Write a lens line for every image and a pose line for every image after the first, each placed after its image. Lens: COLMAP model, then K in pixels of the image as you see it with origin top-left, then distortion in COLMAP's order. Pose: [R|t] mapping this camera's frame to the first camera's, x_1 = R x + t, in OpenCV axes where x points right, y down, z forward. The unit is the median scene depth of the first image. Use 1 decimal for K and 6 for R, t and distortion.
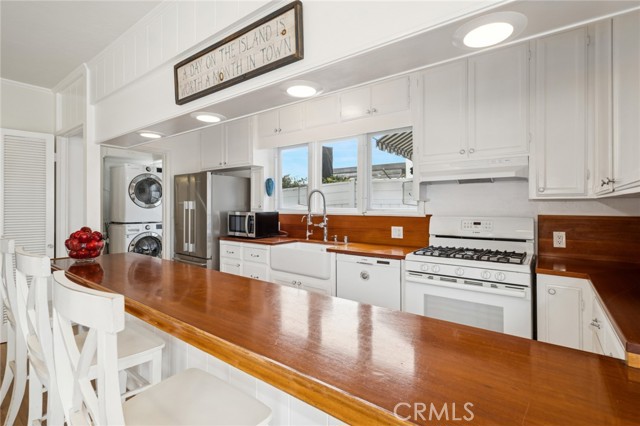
lens RADIAL K [[310.0, 0, 320.5], [0, 310.0, 208.2], [0, 0, 1]] dist [0.000910, 0.000298]
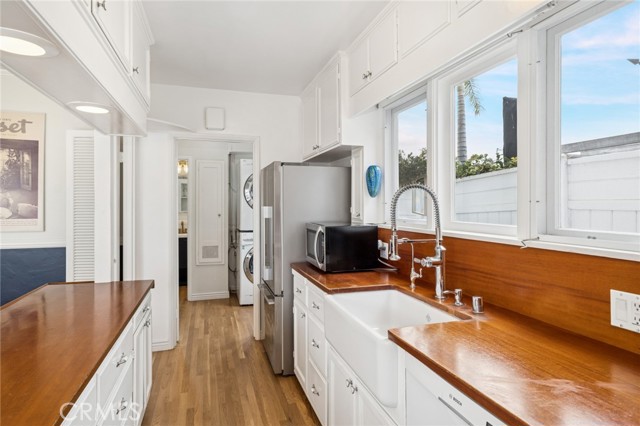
lens RADIAL K [[381.1, 0, 315.3], [0, 381.1, 206.8], [0, 0, 1]] dist [0.009016, 0.000763]
pose [[0.803075, -0.000282, -0.595878, 0.201155], [-0.000064, 1.000000, -0.000559, -0.024777], [0.595878, 0.000487, 0.803075, 0.452984]]
